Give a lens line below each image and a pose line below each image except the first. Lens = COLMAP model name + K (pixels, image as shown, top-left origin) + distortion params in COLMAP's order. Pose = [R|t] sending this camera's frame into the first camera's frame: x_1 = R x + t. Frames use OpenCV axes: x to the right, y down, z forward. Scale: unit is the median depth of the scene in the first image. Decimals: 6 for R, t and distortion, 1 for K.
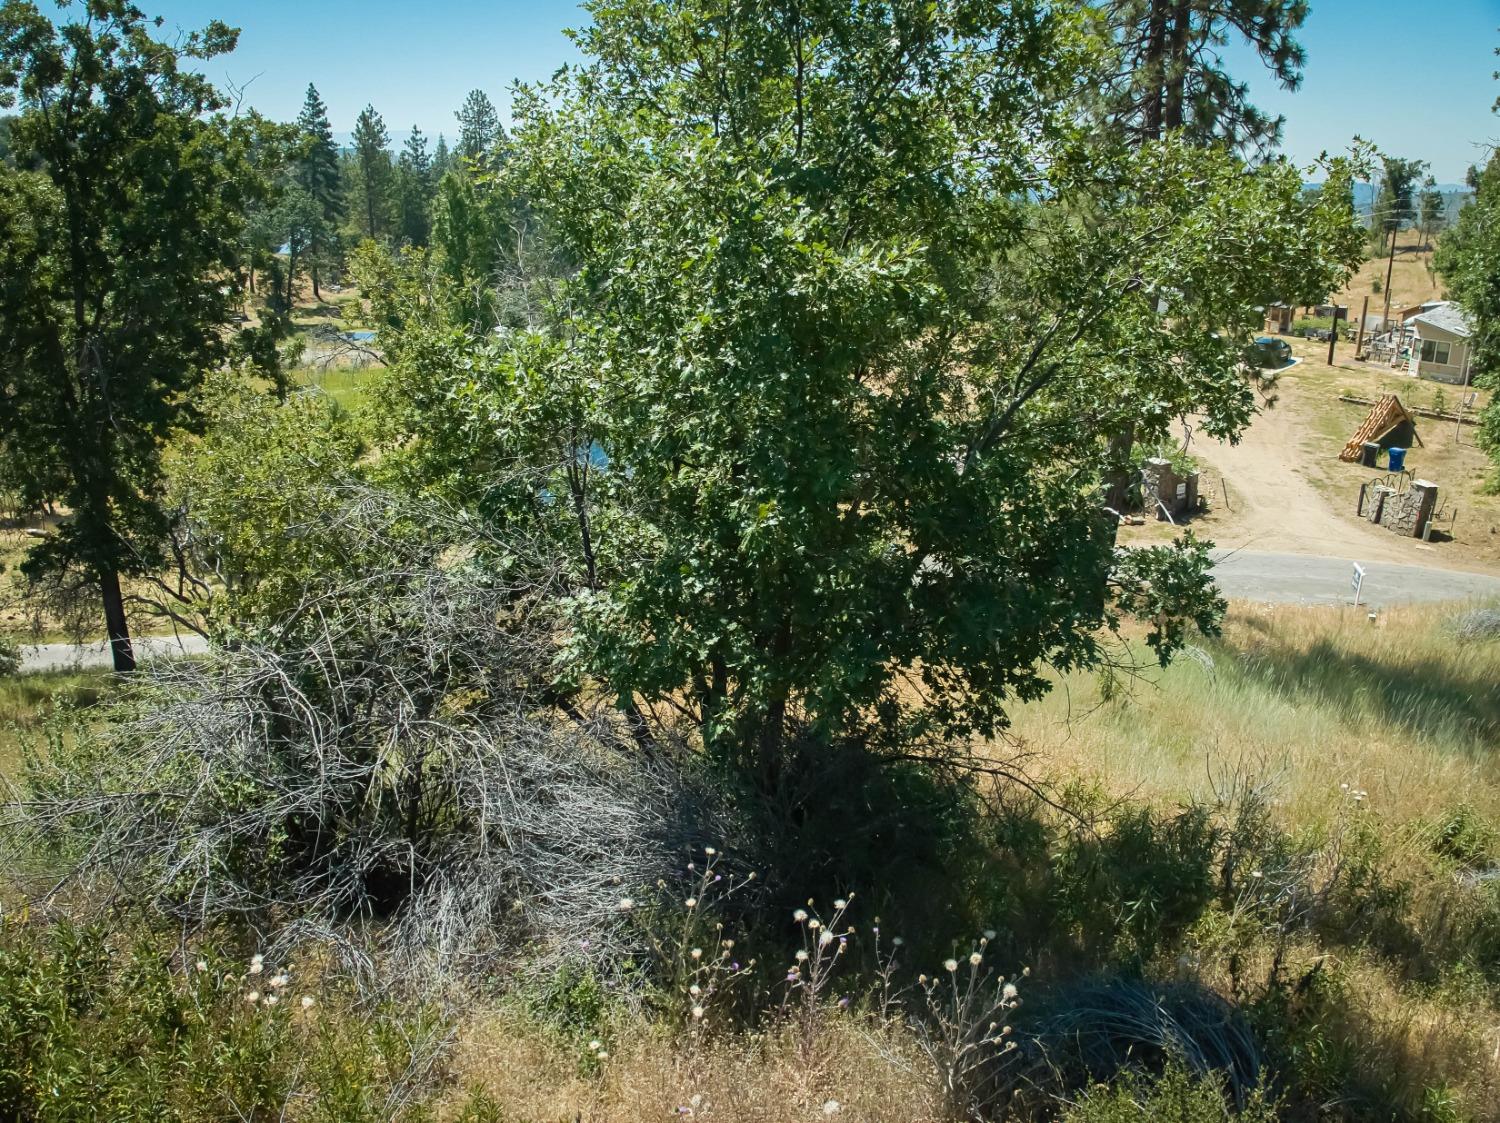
lens RADIAL K [[1113.5, 0, 747.6], [0, 1113.5, 525.2], [0, 0, 1]] dist [-0.105794, -0.012676]
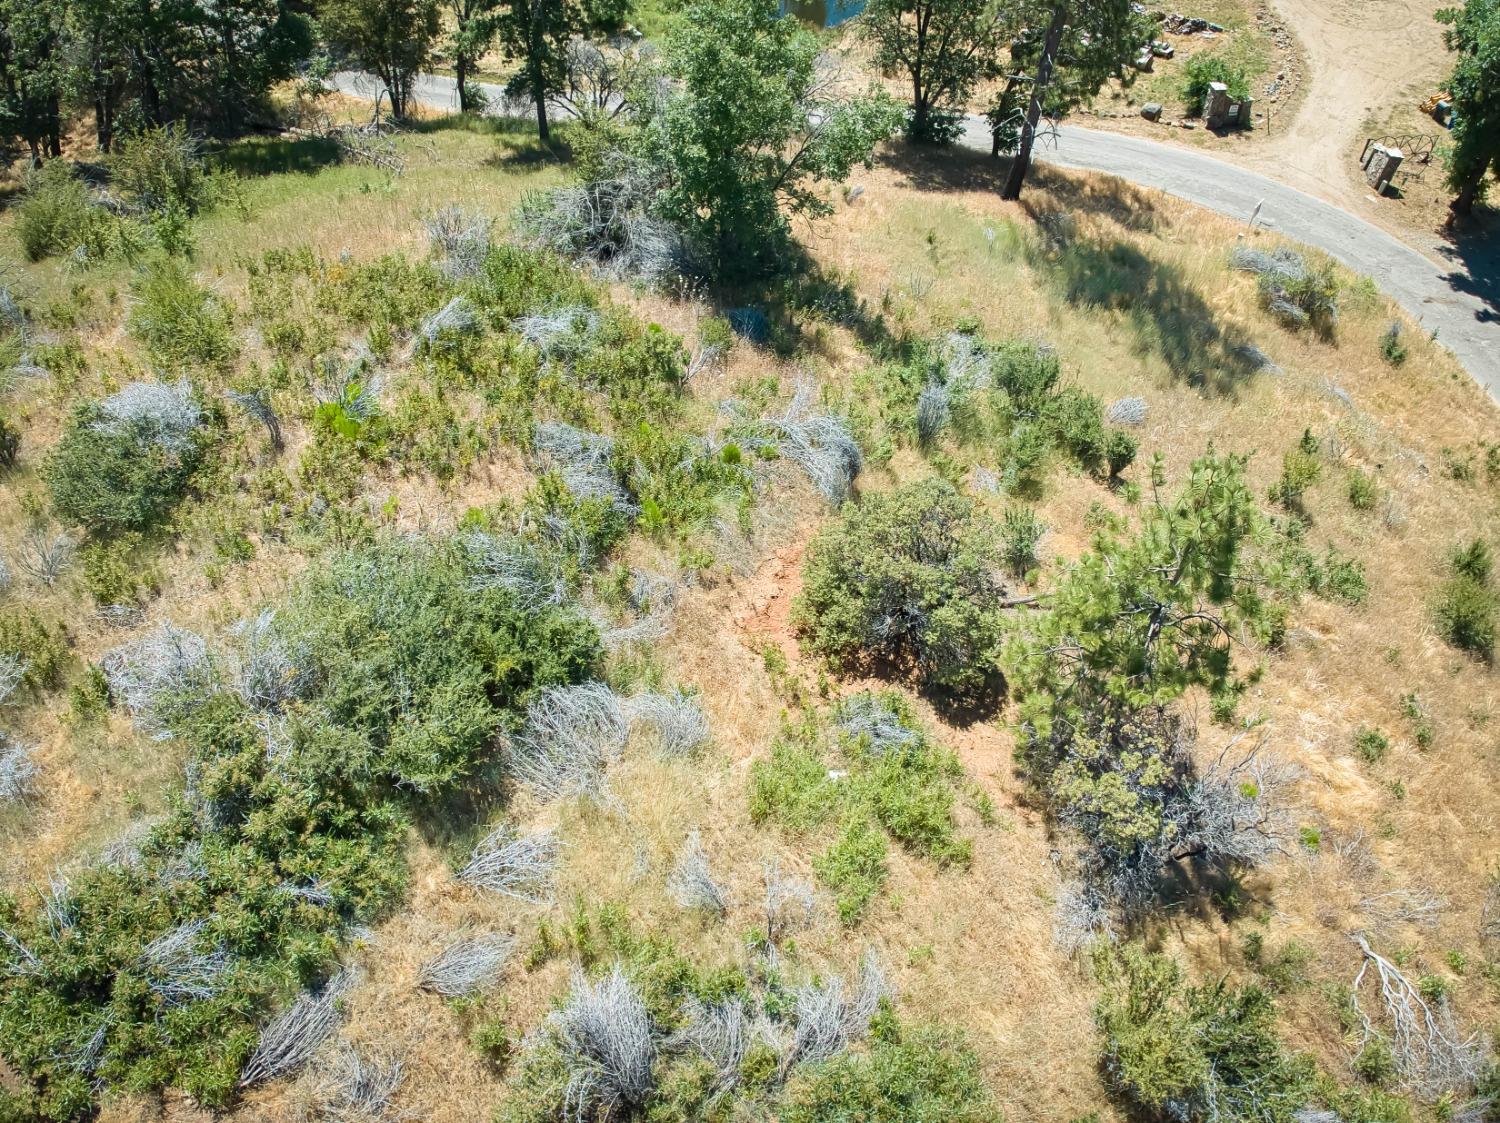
lens RADIAL K [[1113.5, 0, 747.6], [0, 1113.5, 525.2], [0, 0, 1]] dist [-0.105794, -0.012676]
pose [[0.930095, 0.277468, -0.240698, 1.436597], [-0.121036, 0.850193, 0.512370, -0.986438], [0.346806, -0.447419, 0.824343, -2.697385]]
